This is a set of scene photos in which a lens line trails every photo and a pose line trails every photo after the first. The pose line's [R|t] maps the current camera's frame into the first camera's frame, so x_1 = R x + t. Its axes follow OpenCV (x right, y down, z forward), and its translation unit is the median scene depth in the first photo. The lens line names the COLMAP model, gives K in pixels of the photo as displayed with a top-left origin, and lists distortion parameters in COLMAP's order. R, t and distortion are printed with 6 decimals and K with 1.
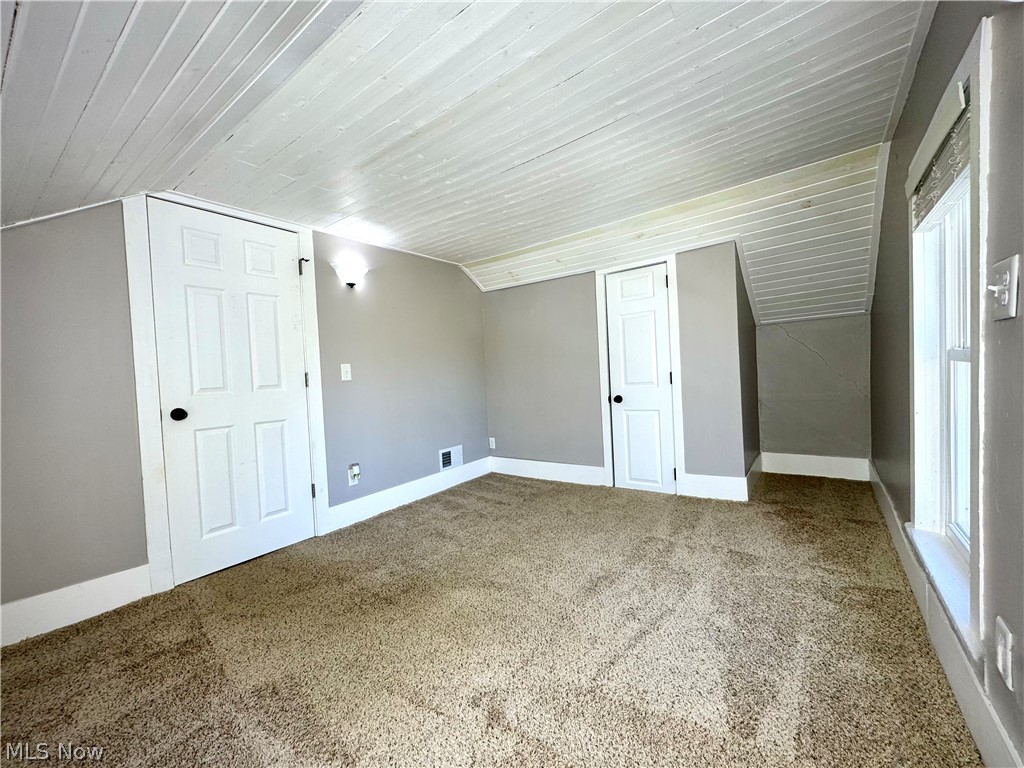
lens RADIAL K [[407.3, 0, 511.8], [0, 407.3, 382.8], [0, 0, 1]] dist [-0.003363, 0.000218]
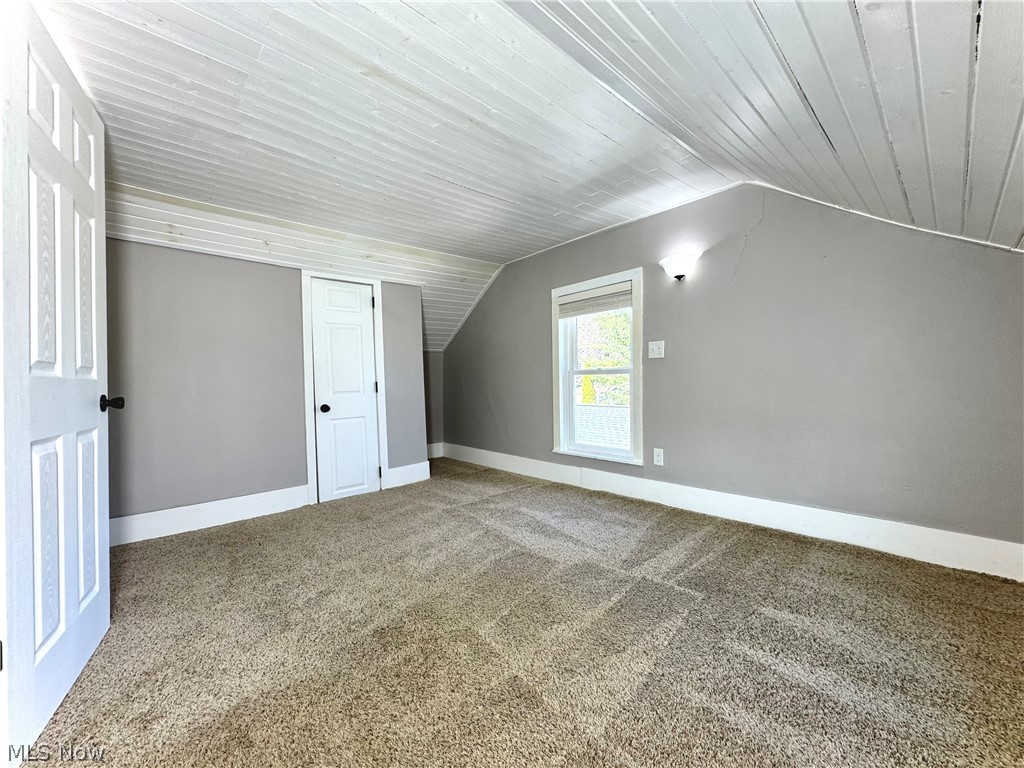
lens RADIAL K [[407.3, 0, 510.2], [0, 407.3, 384.5], [0, 0, 1]] dist [-0.003363, 0.000218]
pose [[0.206035, 0.041391, 0.977669, -0.641158], [0.035182, 0.998146, -0.049672, 0.050216], [-0.977912, 0.044631, 0.204197, 0.401649]]
